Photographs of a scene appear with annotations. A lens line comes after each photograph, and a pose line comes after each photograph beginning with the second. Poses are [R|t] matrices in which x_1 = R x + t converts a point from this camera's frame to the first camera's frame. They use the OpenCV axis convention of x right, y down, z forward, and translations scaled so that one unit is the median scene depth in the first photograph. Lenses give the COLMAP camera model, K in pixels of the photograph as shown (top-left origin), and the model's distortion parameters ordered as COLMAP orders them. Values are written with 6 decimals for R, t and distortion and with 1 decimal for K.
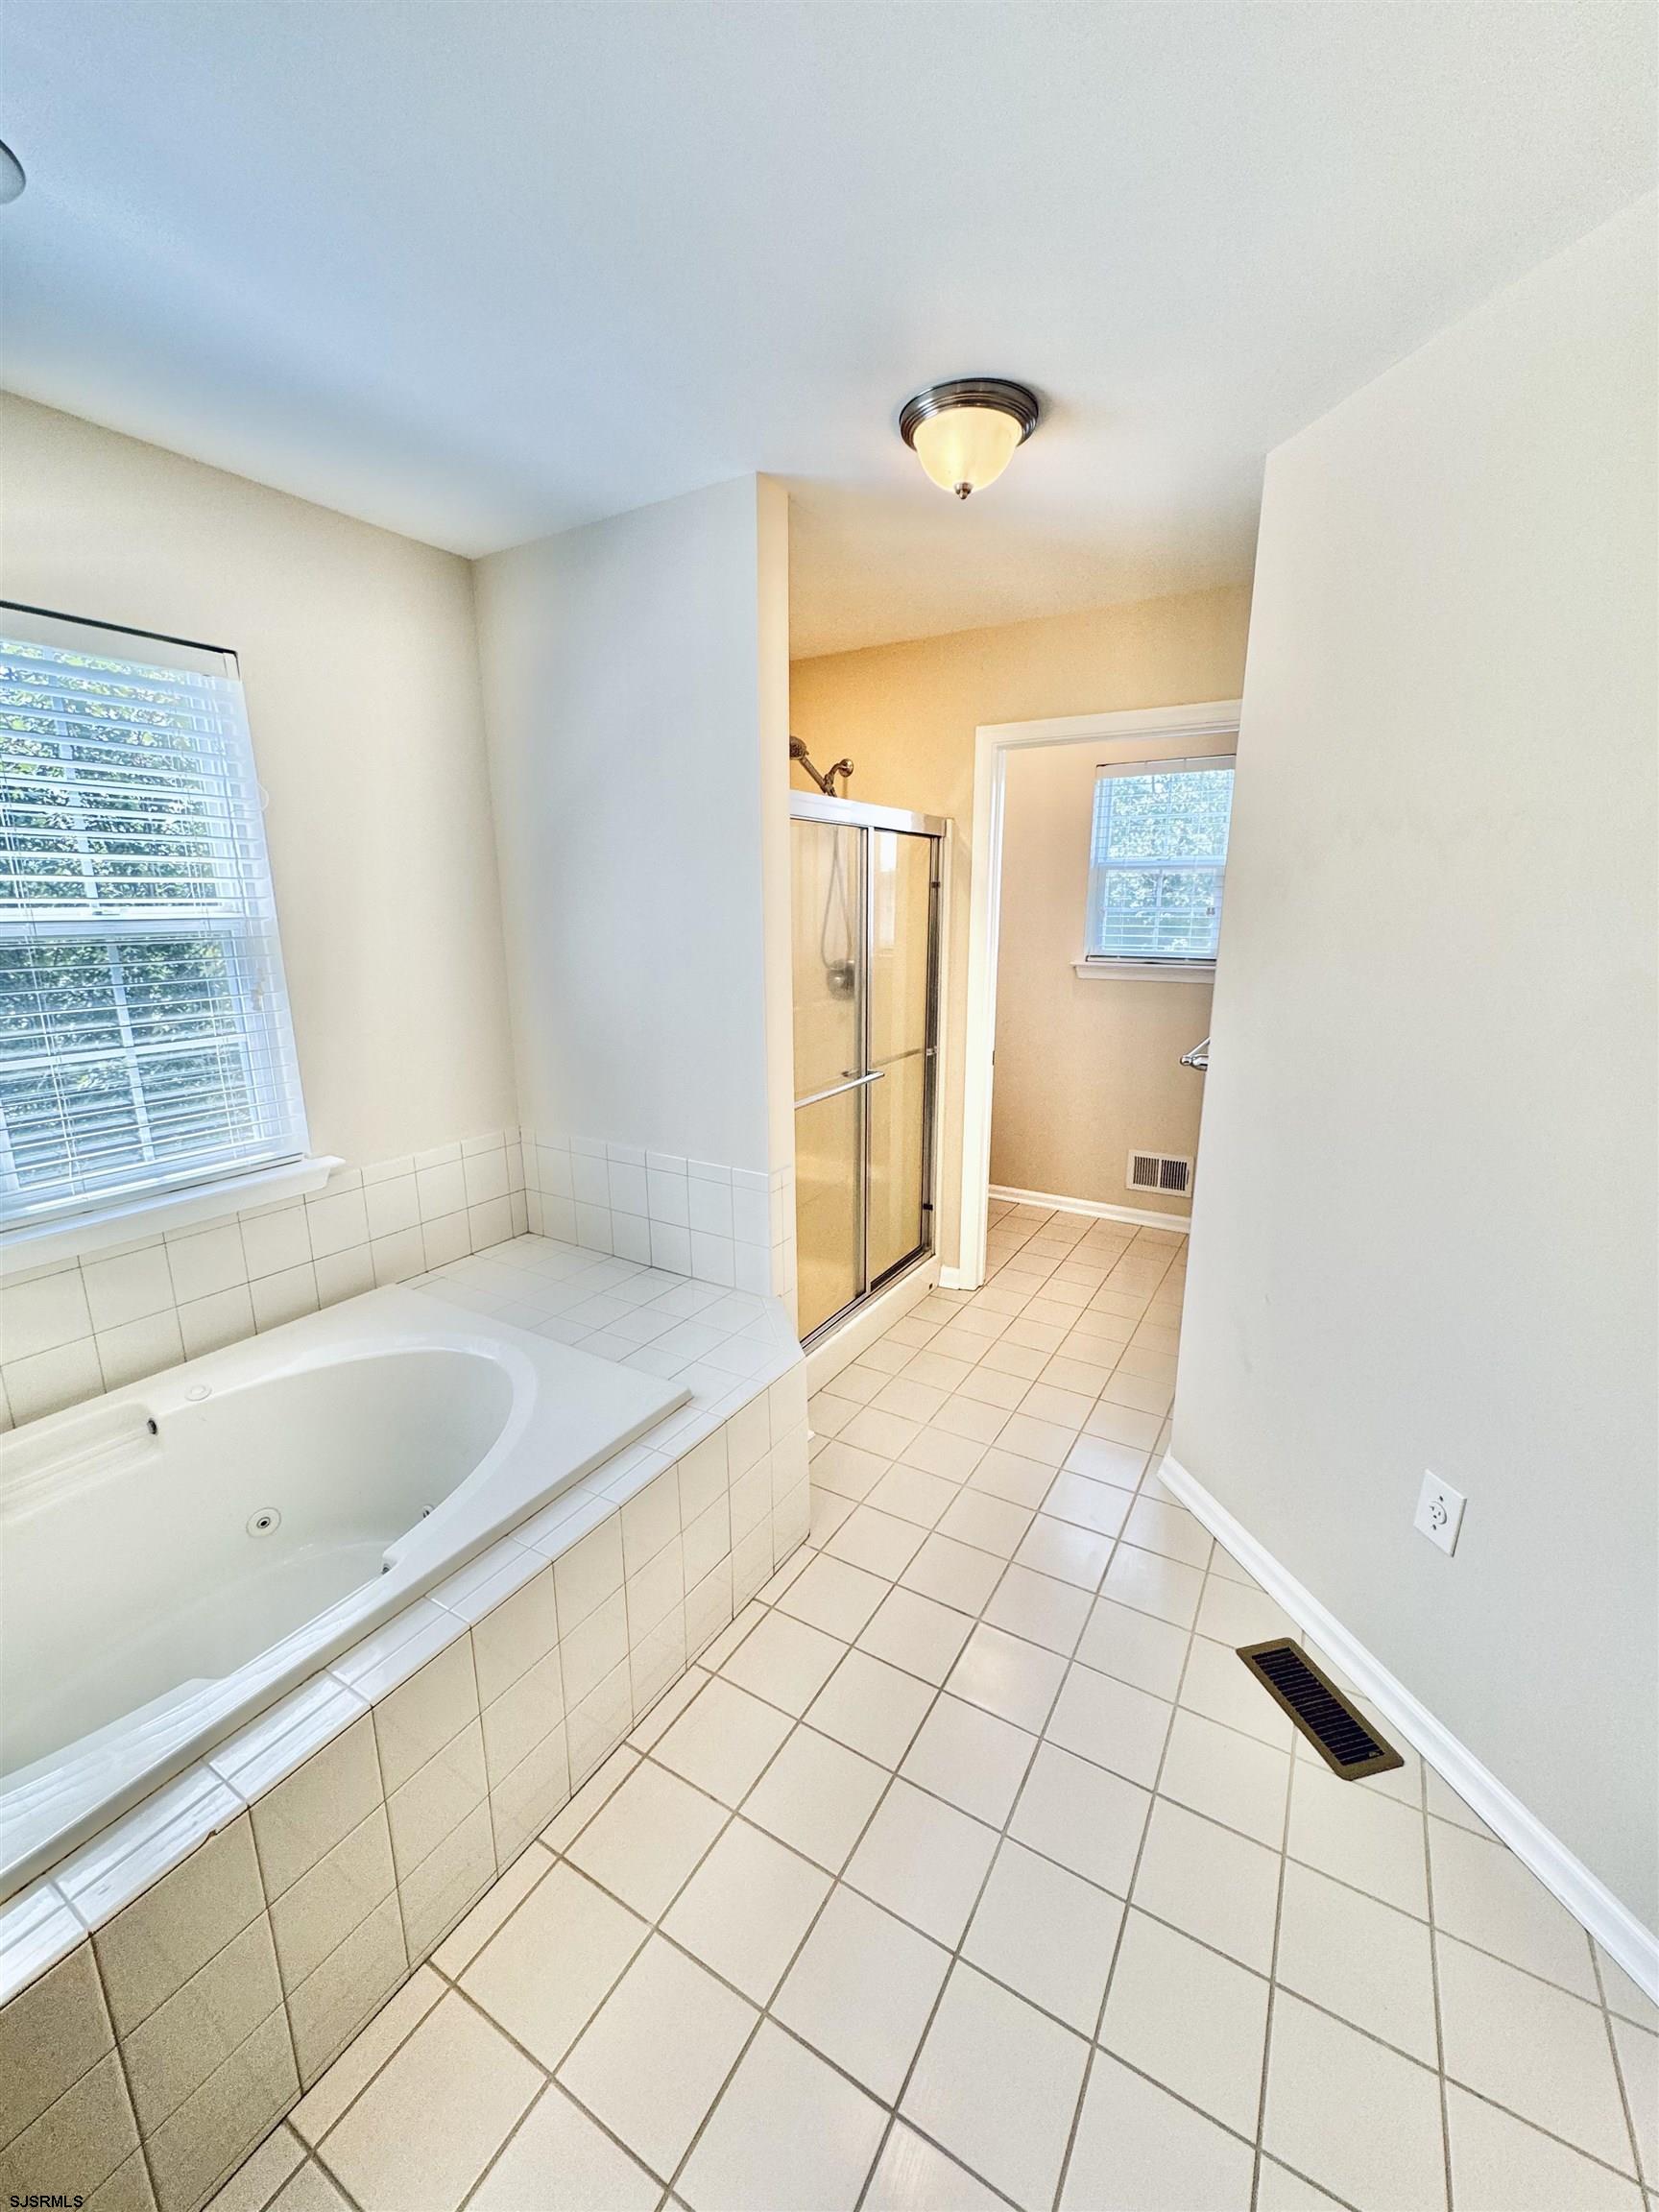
lens RADIAL K [[882.7, 0, 829.5], [0, 882.7, 1106.0], [0, 0, 1]] dist [-0.000324, 0.001762]
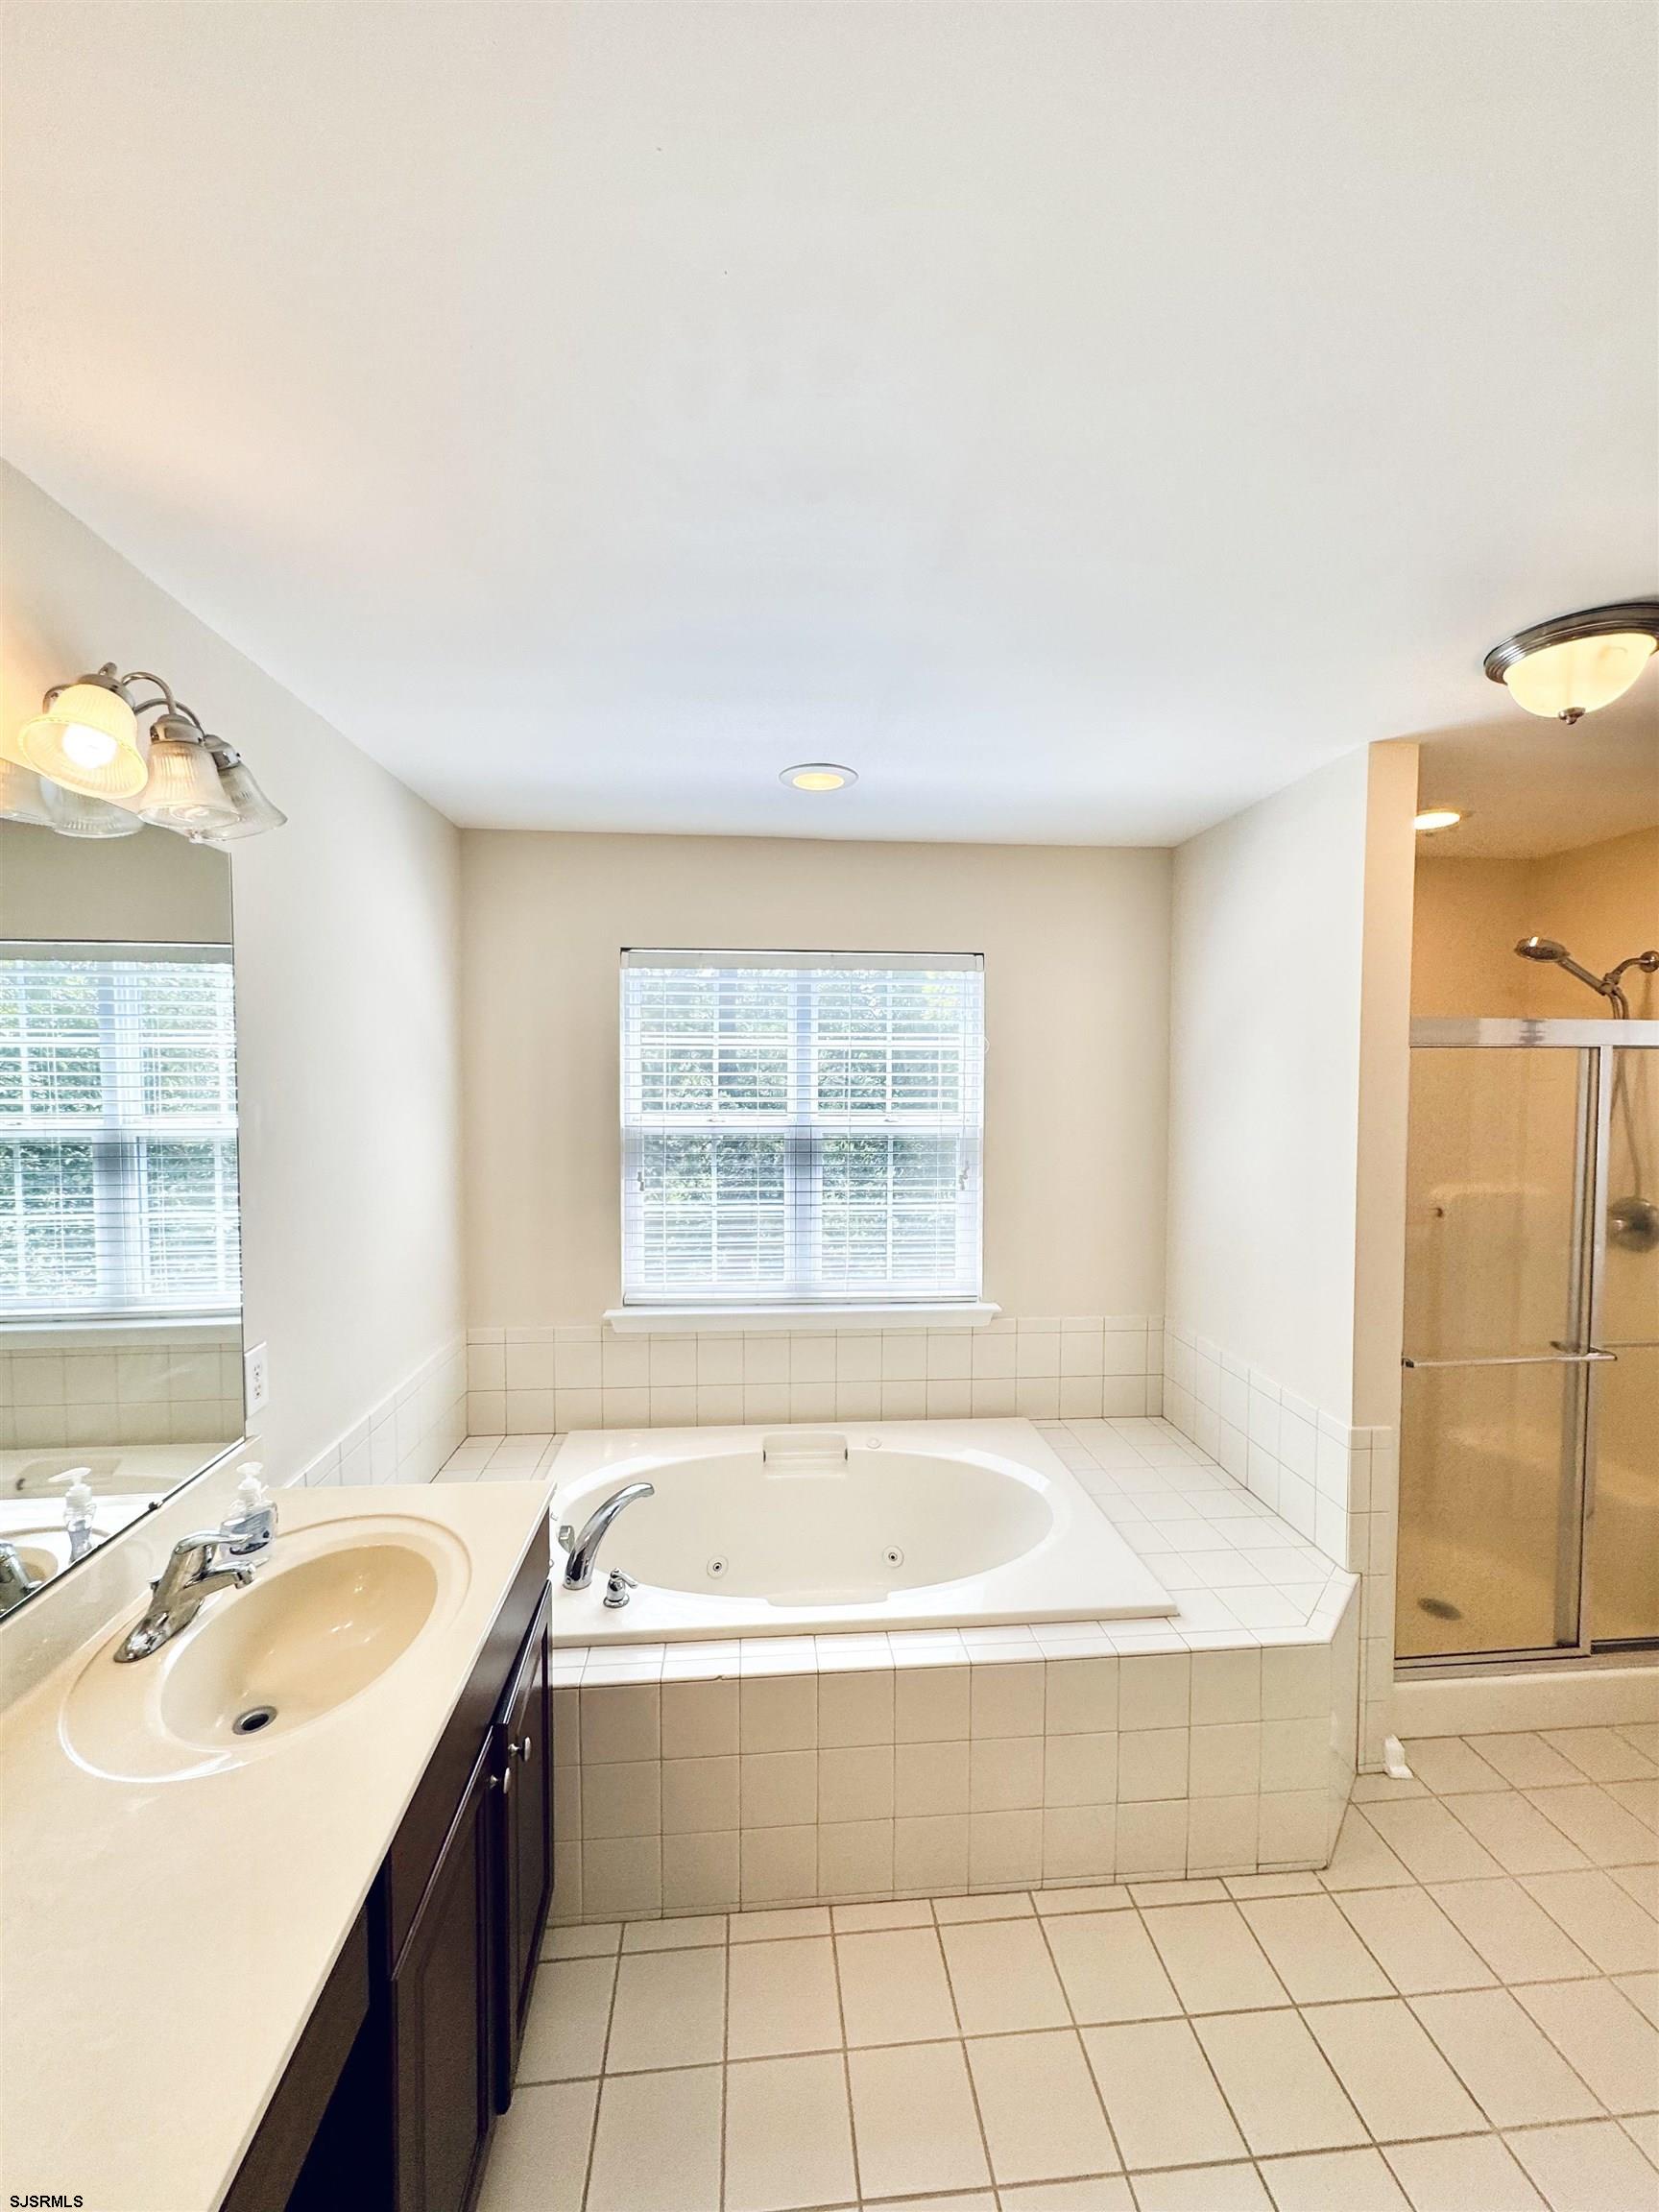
lens RADIAL K [[882.7, 0, 829.5], [0, 882.7, 1106.0], [0, 0, 1]] dist [-0.000324, 0.001762]
pose [[0.592895, 0.037505, -0.804406, 0.338470], [-0.191440, 0.976842, -0.095558, -0.057695], [0.782194, 0.210651, 0.586344, -0.028121]]
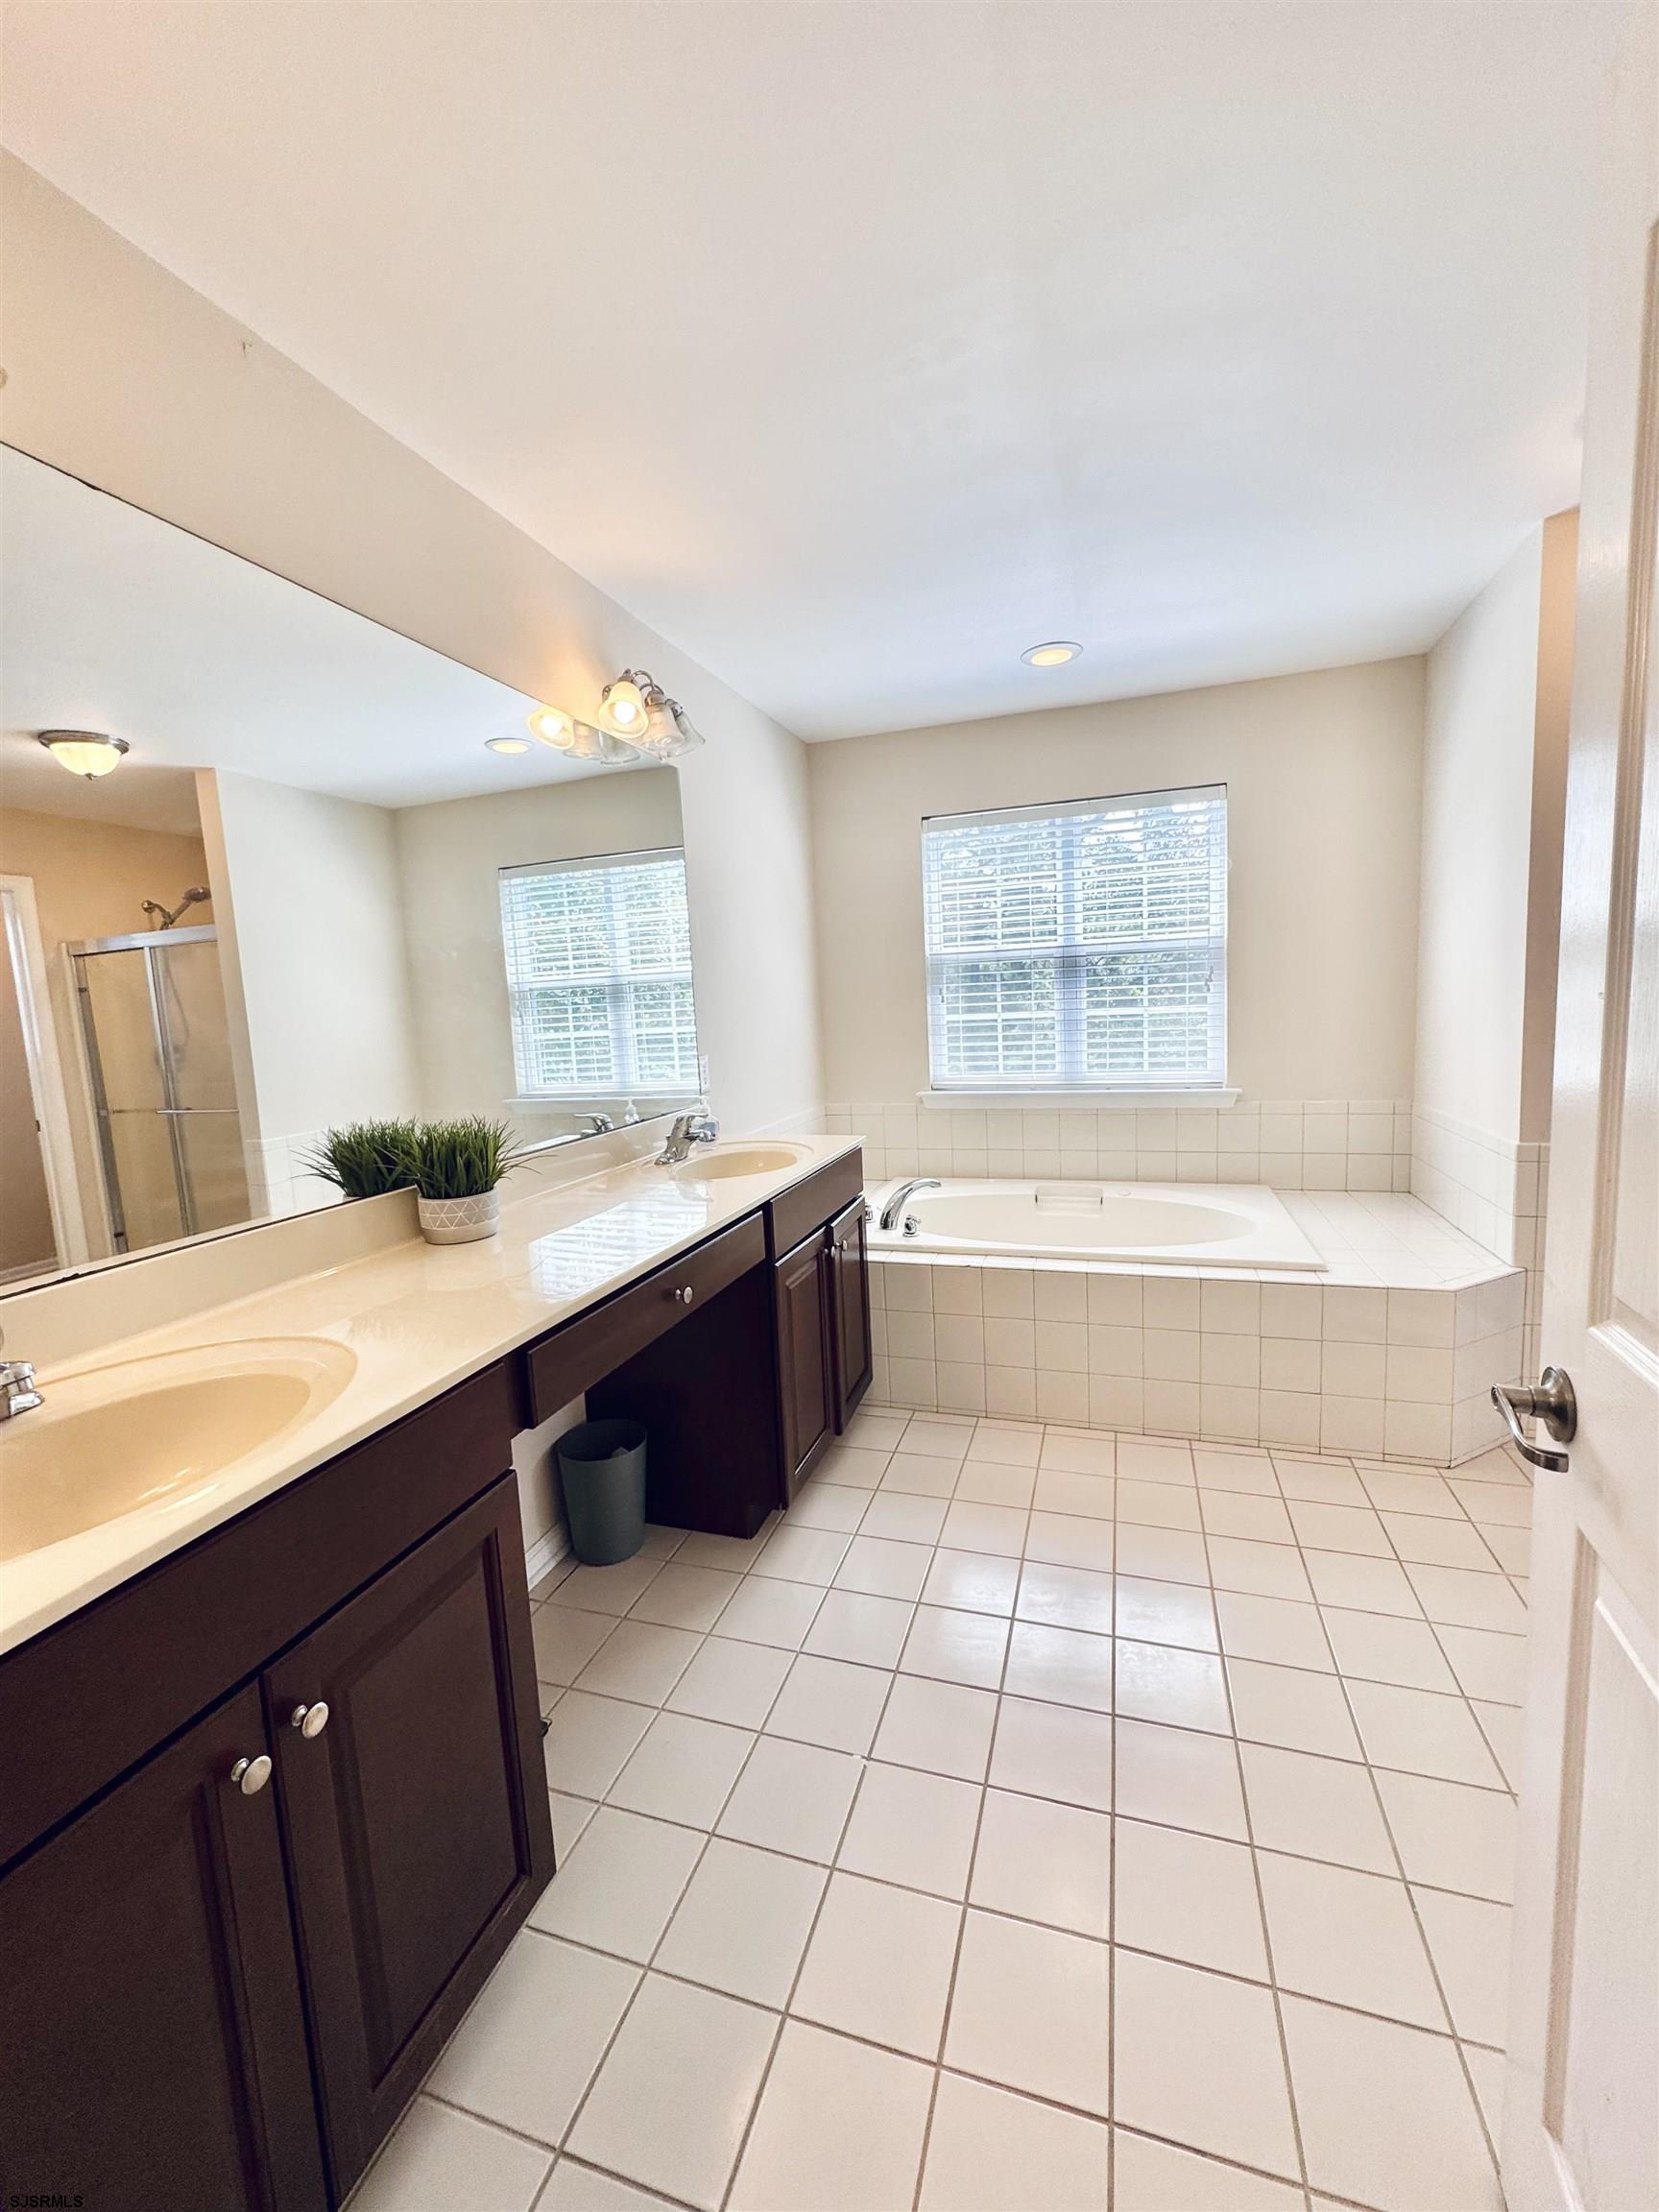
lens RADIAL K [[891.9, 0, 829.5], [0, 891.9, 1106.0], [0, 0, 1]] dist [-0.001764, -0.000105]
pose [[0.222964, 0.105413, -0.969110, 0.791194], [-0.179302, 0.981610, 0.065521, 0.115493], [0.958195, 0.159155, 0.237765, -0.050198]]
